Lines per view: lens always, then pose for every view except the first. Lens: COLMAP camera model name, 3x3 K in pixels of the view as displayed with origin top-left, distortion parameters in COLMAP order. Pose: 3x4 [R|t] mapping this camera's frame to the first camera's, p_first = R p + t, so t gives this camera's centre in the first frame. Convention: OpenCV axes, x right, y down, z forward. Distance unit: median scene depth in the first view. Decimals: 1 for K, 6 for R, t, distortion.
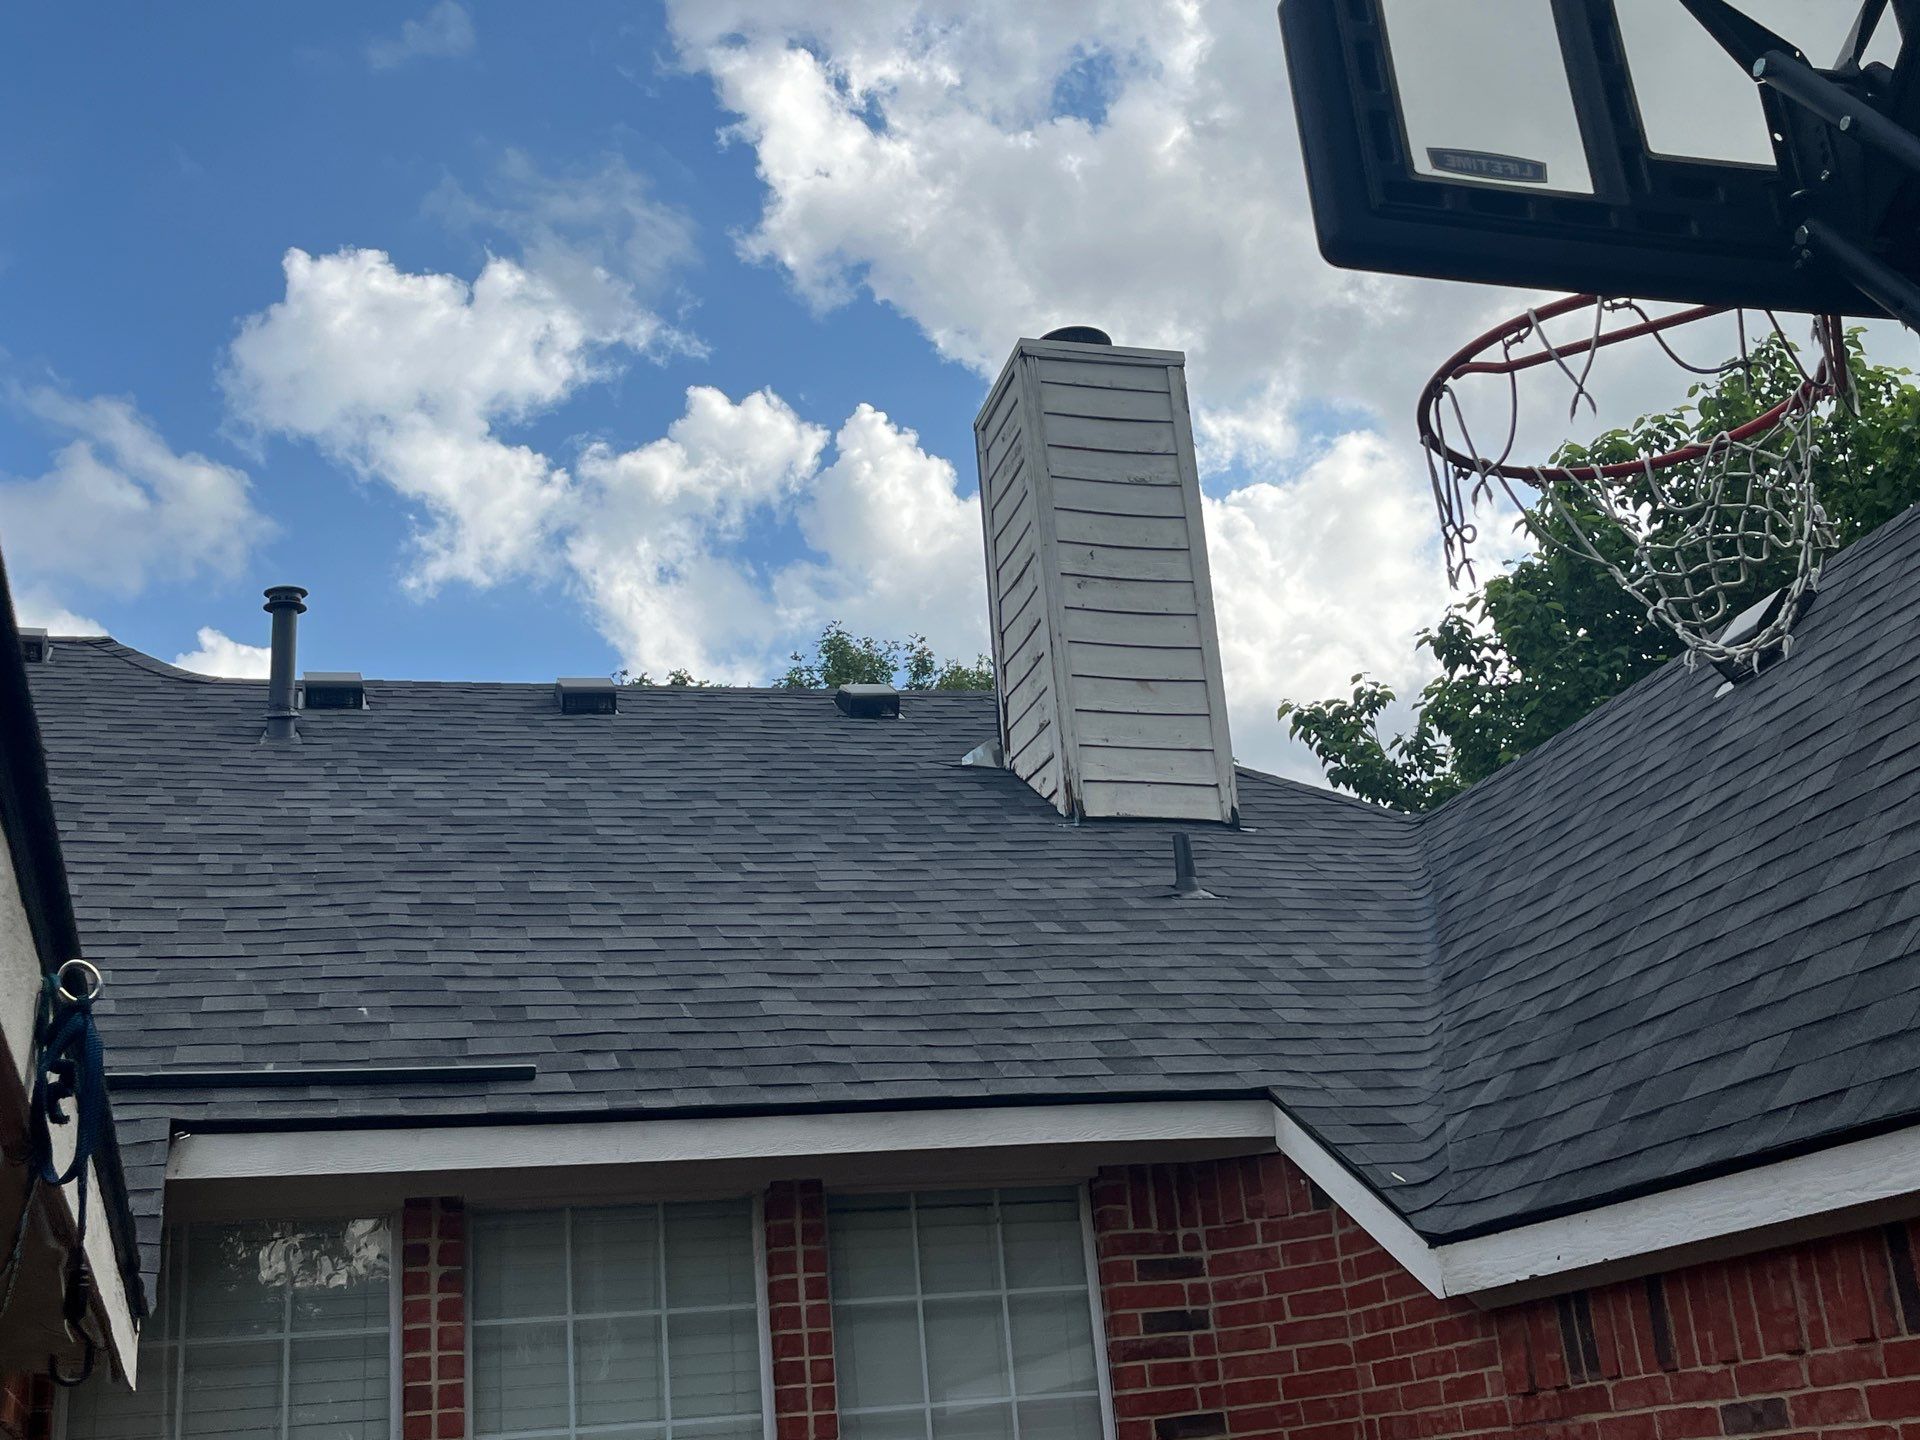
lens RADIAL K [[2263.8, 0, 960.0], [0, 2263.8, 720.0], [0, 0, 1]] dist [0.170865, -0.525010]
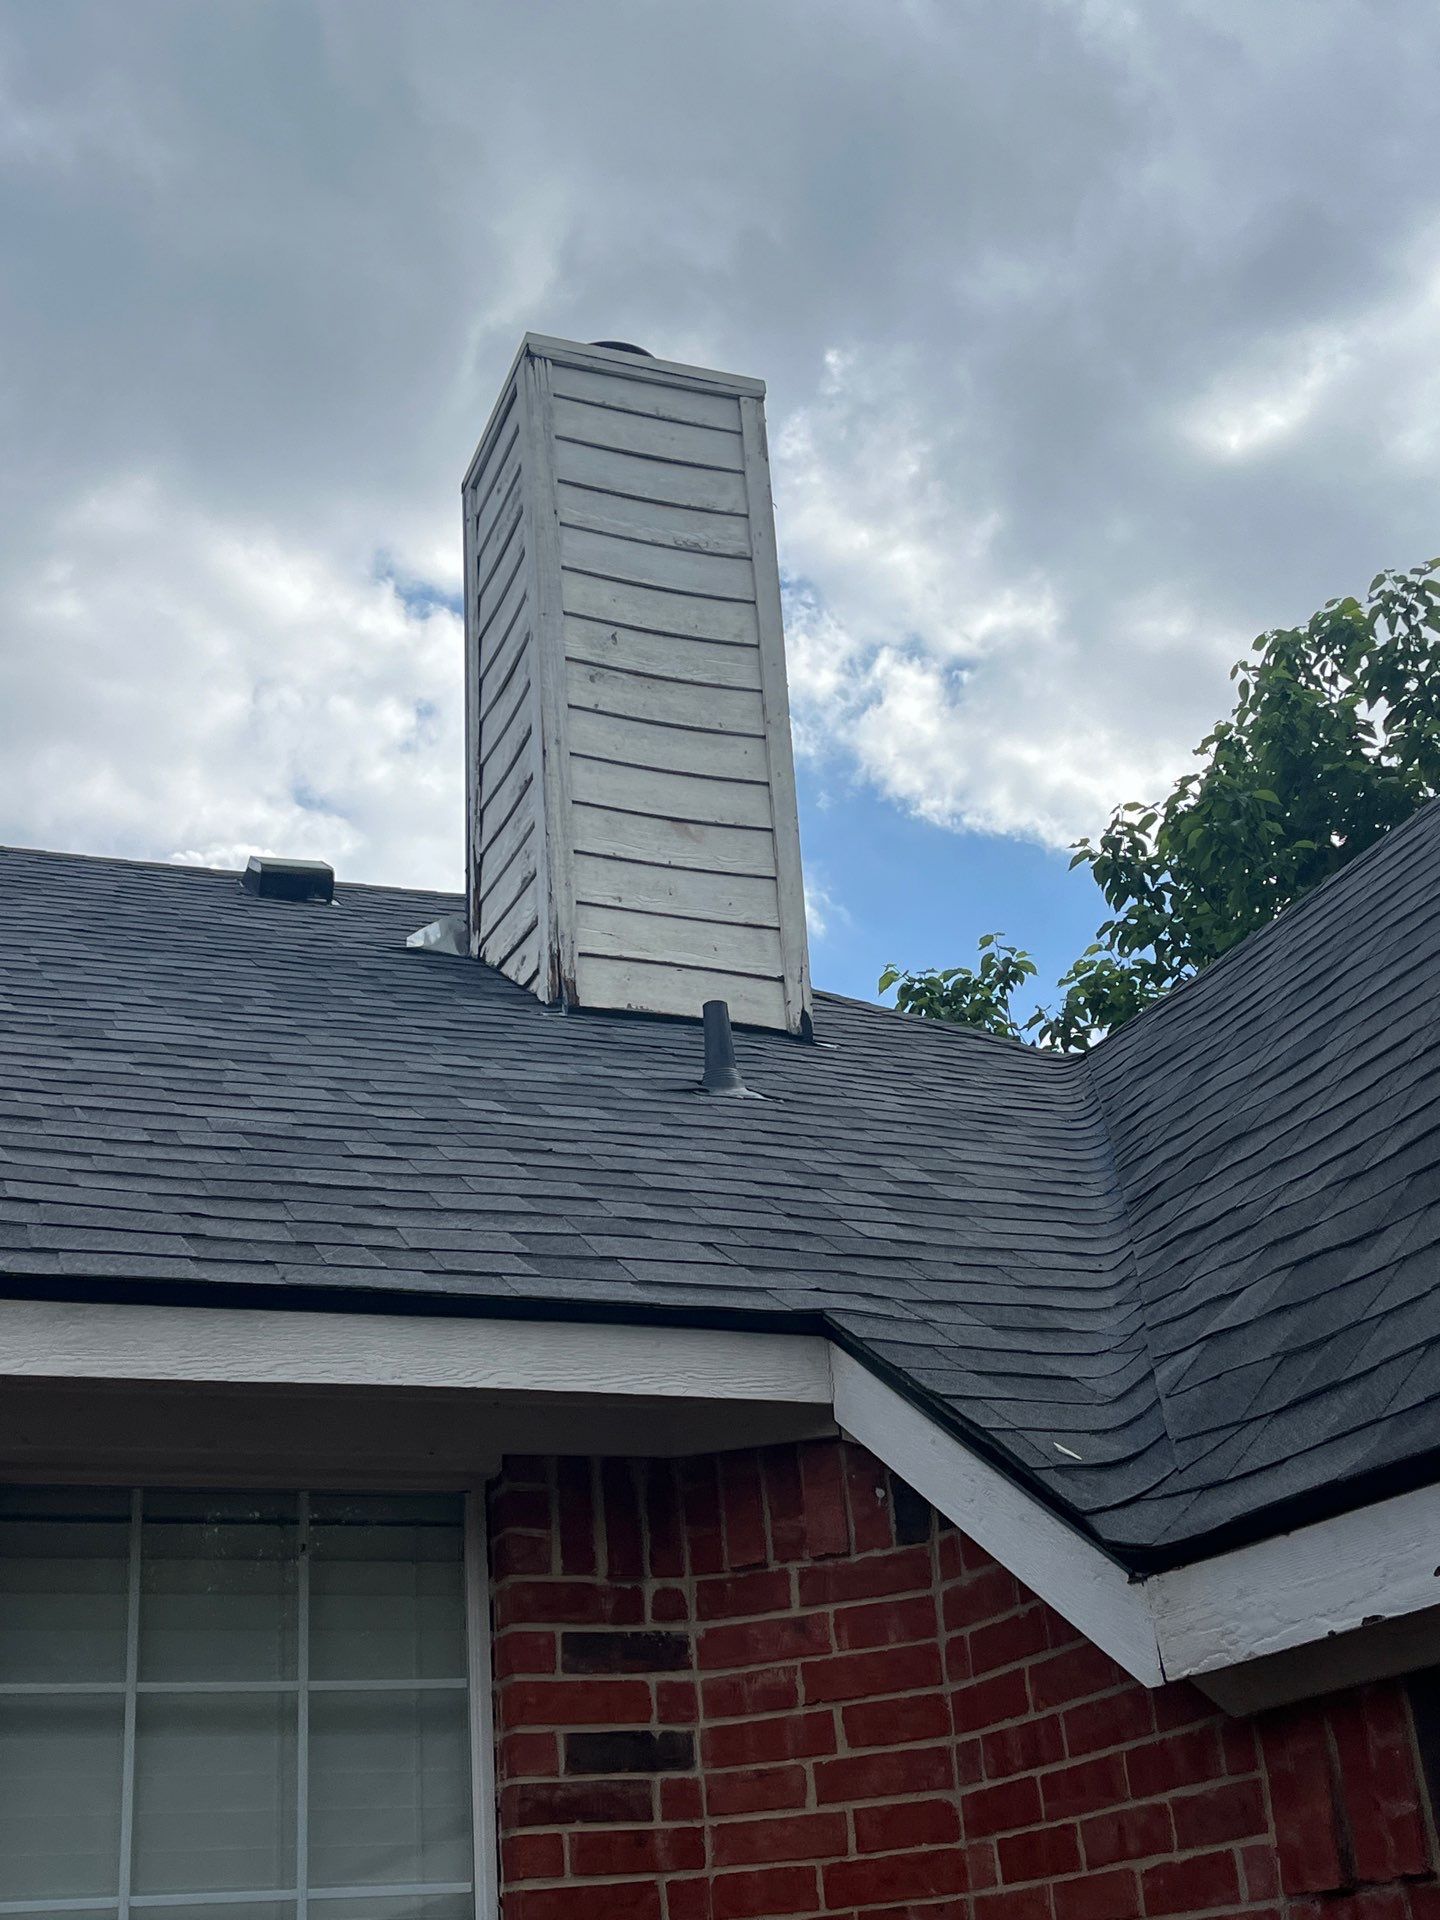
lens RADIAL K [[2484.2, 0, 720.0], [0, 2484.2, 960.0], [0, 0, 1]] dist [0.105003, -0.224521]
pose [[0.996191, 0.052720, 0.069452, 0.064125], [-0.046381, 0.994868, -0.089923, 0.129769], [-0.073836, 0.086359, 0.993524, 0.402261]]
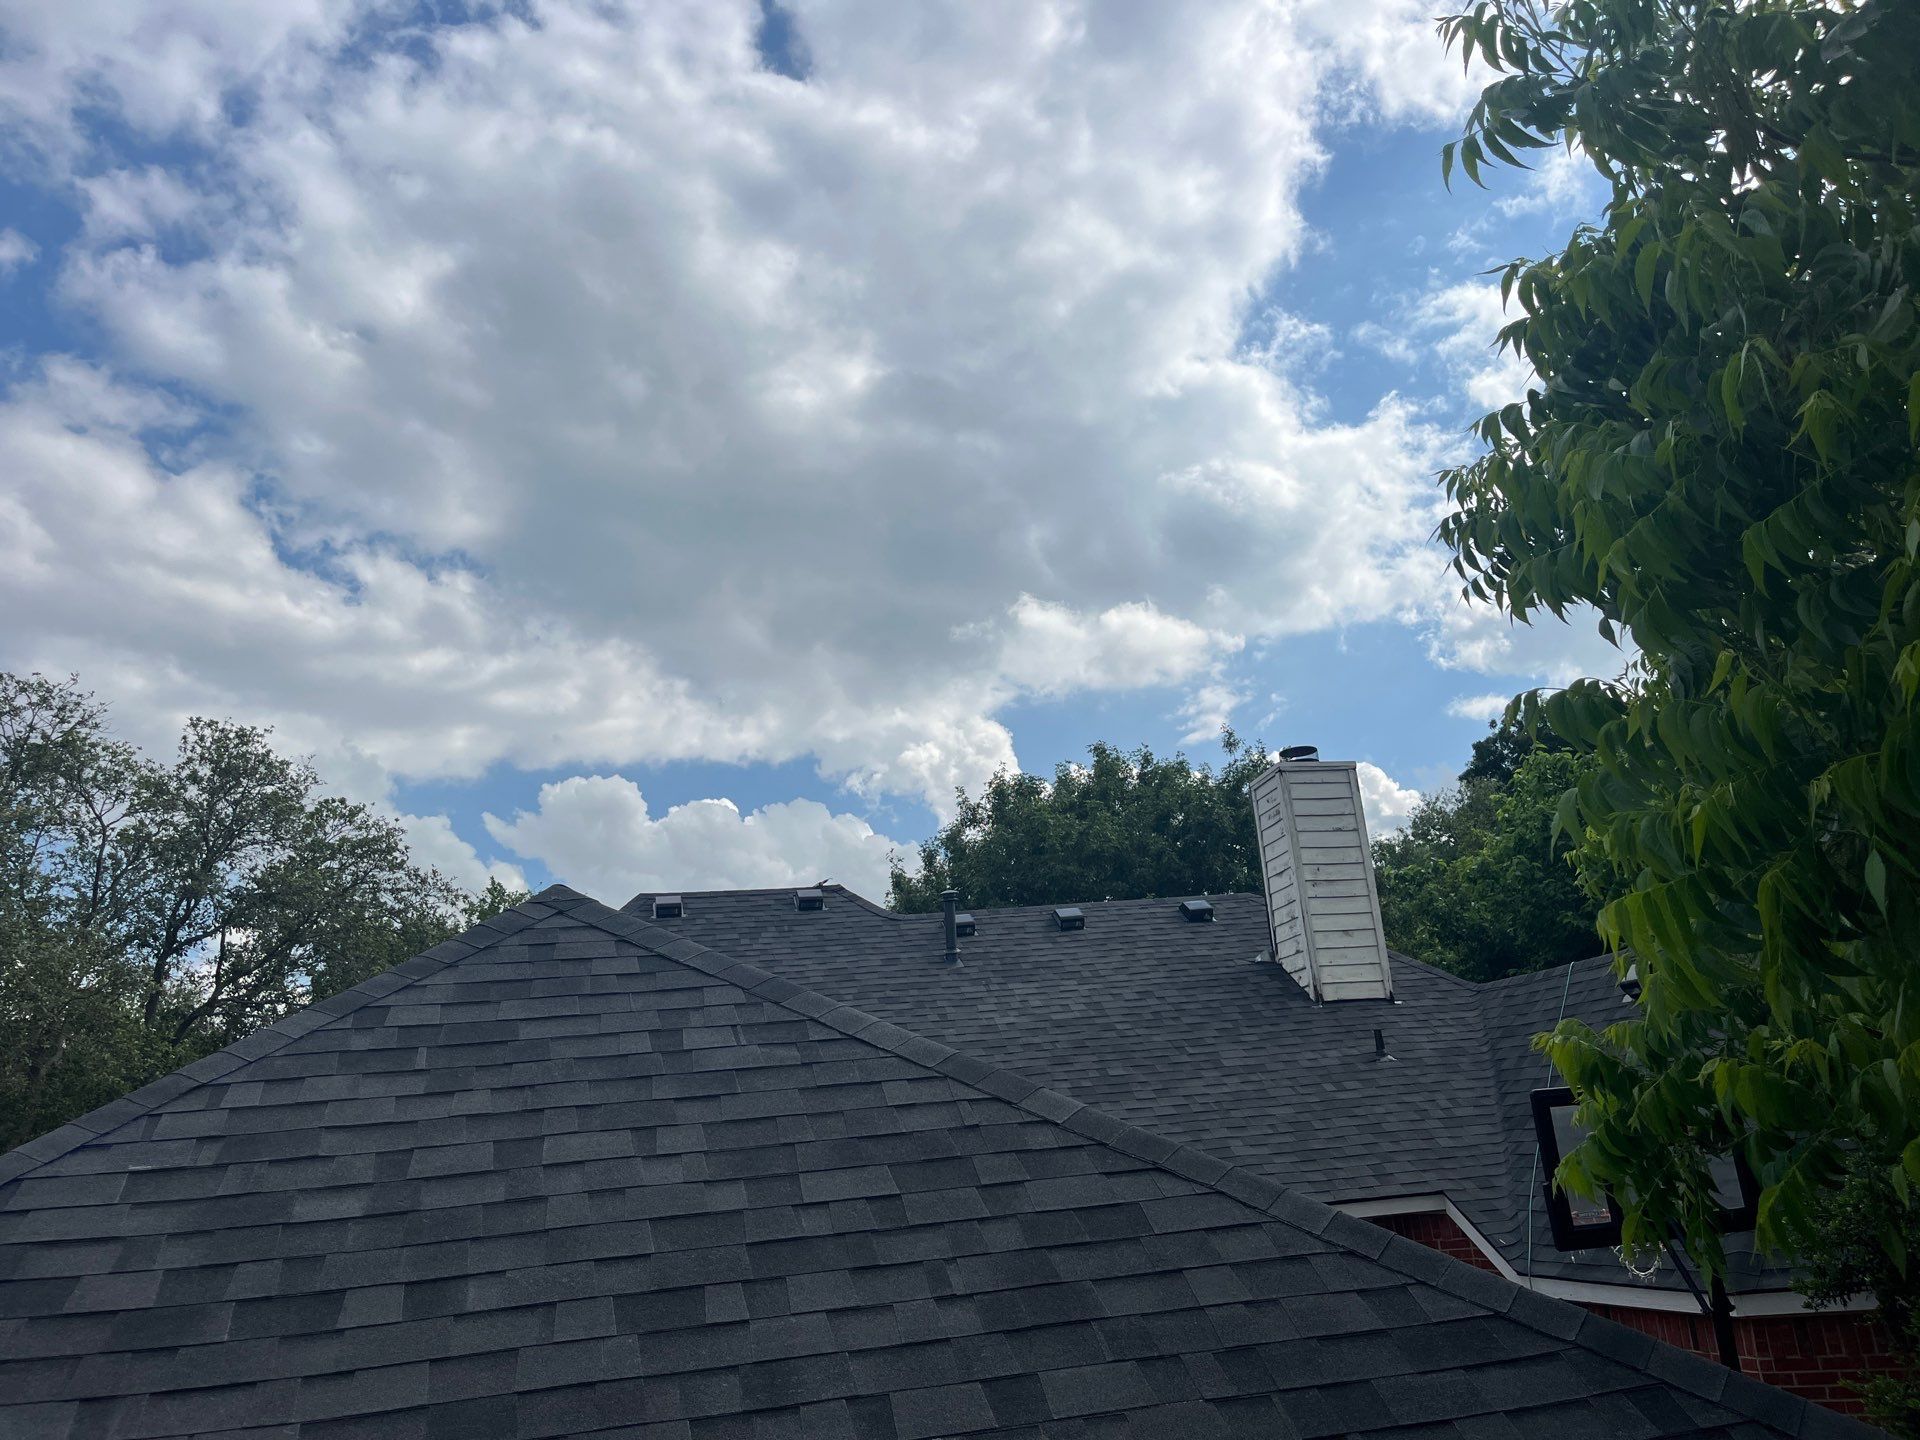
lens RADIAL K [[1549.5, 0, 959.8], [0, 1549.5, 724.6], [0, 0, 1]] dist [0.073682, -0.003460]
pose [[0.997046, -0.026985, -0.071914, -0.255291], [0.032269, 0.996783, 0.073365, -0.489772], [0.069703, -0.075469, 0.994709, -0.719036]]
